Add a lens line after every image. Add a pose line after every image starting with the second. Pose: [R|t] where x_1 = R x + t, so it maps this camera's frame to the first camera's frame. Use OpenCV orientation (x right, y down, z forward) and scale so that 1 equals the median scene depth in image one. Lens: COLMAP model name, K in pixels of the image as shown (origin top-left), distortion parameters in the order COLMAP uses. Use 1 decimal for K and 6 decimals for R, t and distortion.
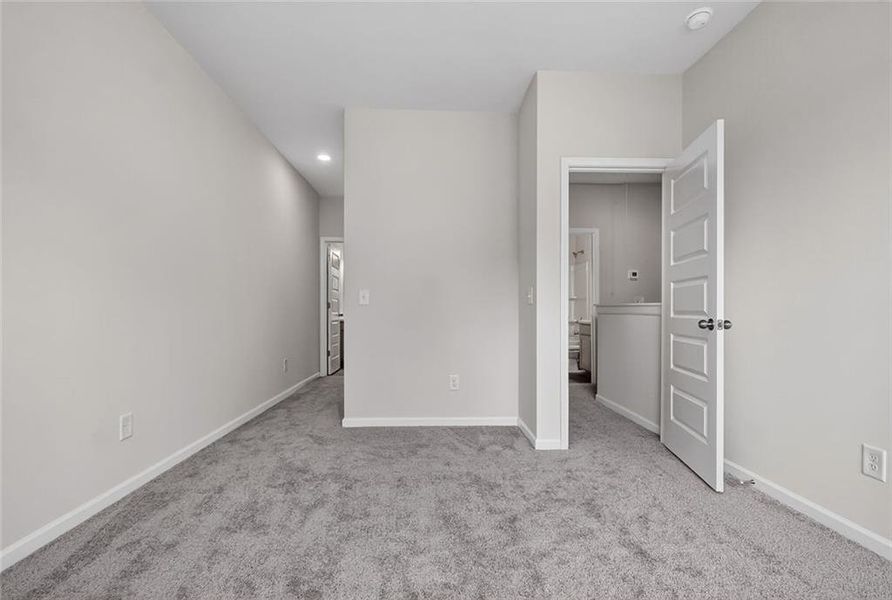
lens RADIAL K [[400.2, 0, 442.3], [0, 400.2, 307.5], [0, 0, 1]] dist [-0.002928, -0.000172]
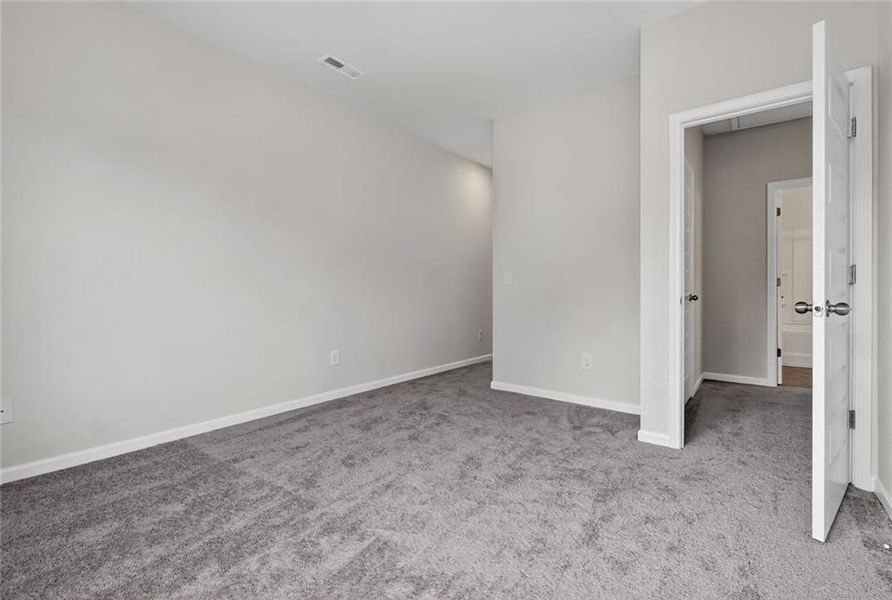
lens RADIAL K [[399.4, 0, 446.4], [0, 399.4, 290.5], [0, 0, 1]] dist [-0.001143, -0.000027]
pose [[0.762987, 0.000469, -0.646413, 0.622036], [0.002636, 0.999989, 0.003837, 0.006220], [0.646408, -0.004631, 0.762978, 0.018384]]
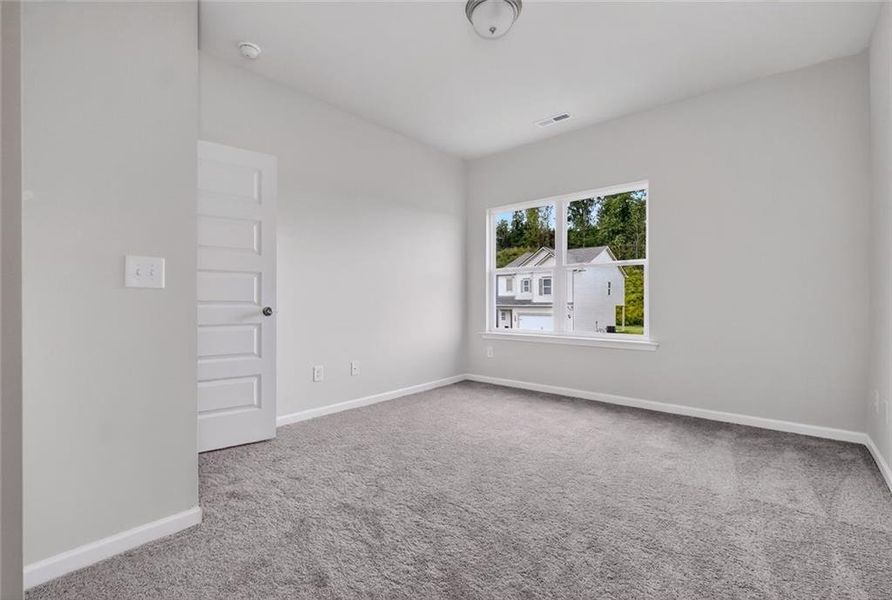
lens RADIAL K [[400.2, 0, 442.3], [0, 400.2, 307.5], [0, 0, 1]] dist [-0.002928, -0.000172]
pose [[-0.728219, -0.013332, 0.685215, -0.594651], [-0.006463, 0.999900, 0.012586, 0.009770], [-0.685314, 0.004737, -0.728232, 1.531374]]
